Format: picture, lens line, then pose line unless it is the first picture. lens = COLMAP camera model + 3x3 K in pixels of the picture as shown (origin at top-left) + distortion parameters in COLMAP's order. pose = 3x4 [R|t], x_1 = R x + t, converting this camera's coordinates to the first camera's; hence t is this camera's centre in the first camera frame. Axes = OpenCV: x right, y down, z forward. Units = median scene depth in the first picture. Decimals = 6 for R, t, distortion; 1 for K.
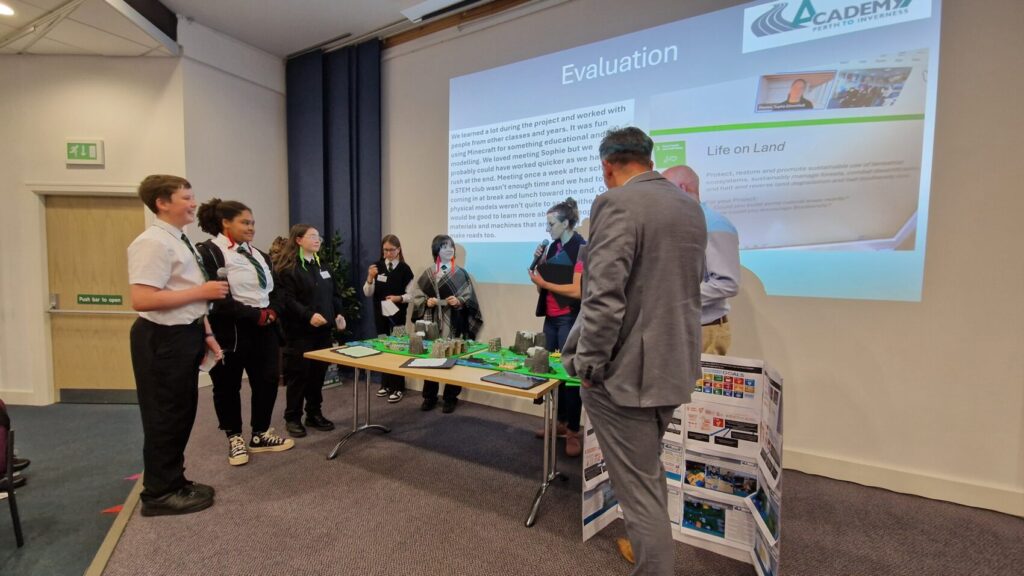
lens RADIAL K [[386.5, 0, 520.8], [0, 386.5, 286.3], [0, 0, 1]] dist [-0.002527, -0.000210]
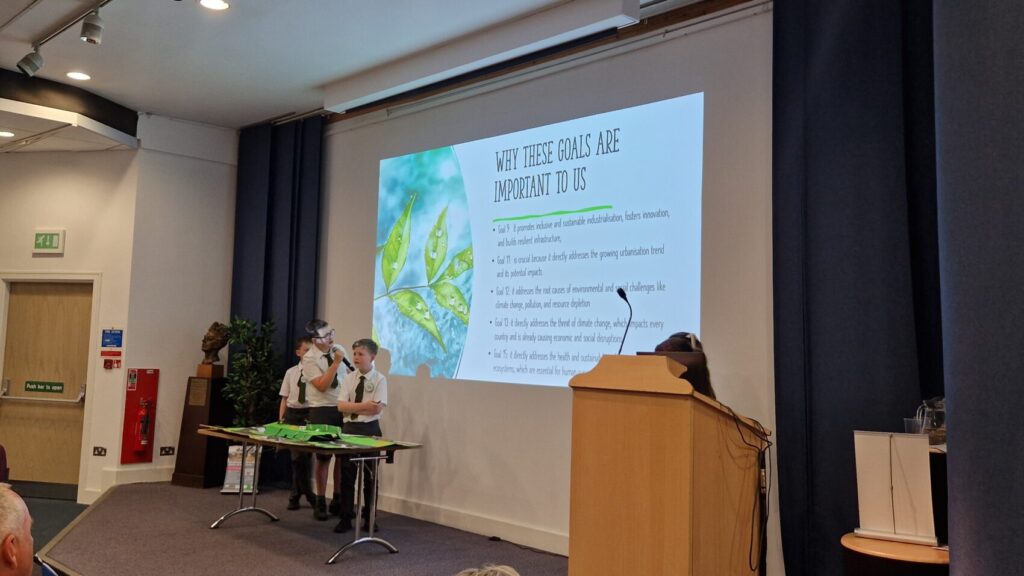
lens RADIAL K [[684.1, 0, 512.5], [0, 684.1, 282.2], [0, 0, 1]] dist [0.020864, -0.016973]
pose [[0.975804, -0.008882, -0.218469, 0.459712], [-0.021648, 0.990341, -0.136952, -0.015763], [0.217575, 0.138368, 0.966186, -0.474864]]
